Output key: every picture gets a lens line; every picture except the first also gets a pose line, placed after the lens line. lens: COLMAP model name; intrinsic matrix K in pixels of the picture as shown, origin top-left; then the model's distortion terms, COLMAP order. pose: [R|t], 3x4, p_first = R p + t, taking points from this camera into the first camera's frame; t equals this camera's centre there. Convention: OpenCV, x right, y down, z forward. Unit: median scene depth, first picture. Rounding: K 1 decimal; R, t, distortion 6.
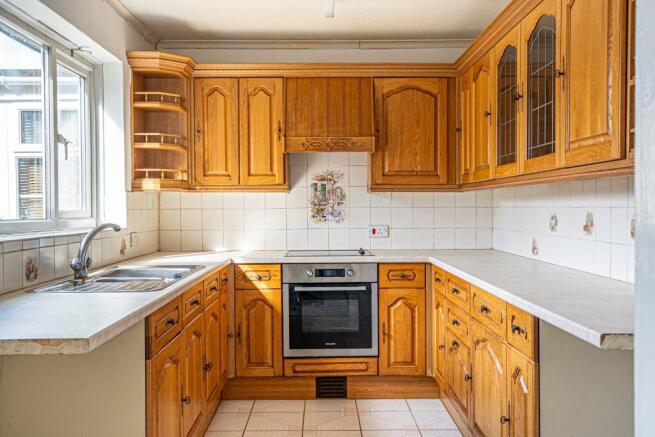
lens RADIAL K [[668.1, 0, 326.5], [0, 668.1, 218.3], [0, 0, 1]] dist [0.092363, -0.001151]
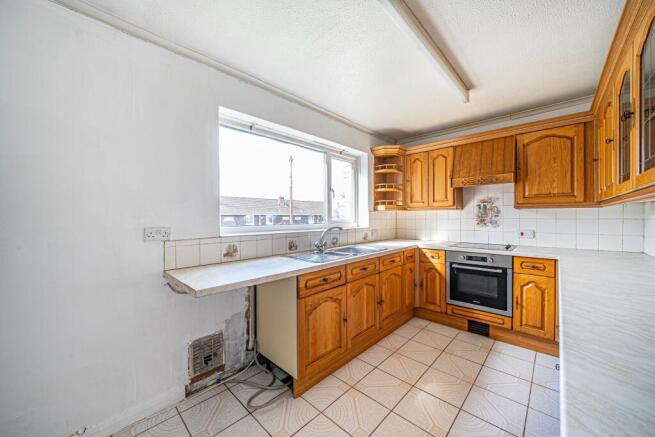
lens RADIAL K [[246.4, 0, 327.5], [0, 246.4, 218.5], [0, 0, 1]] dist [-0.001159, -0.000050]
pose [[0.722012, 0.005153, -0.691861, 0.158242], [-0.009993, 0.999946, -0.002981, -0.011571], [0.691808, 0.009066, 0.722025, 0.306613]]
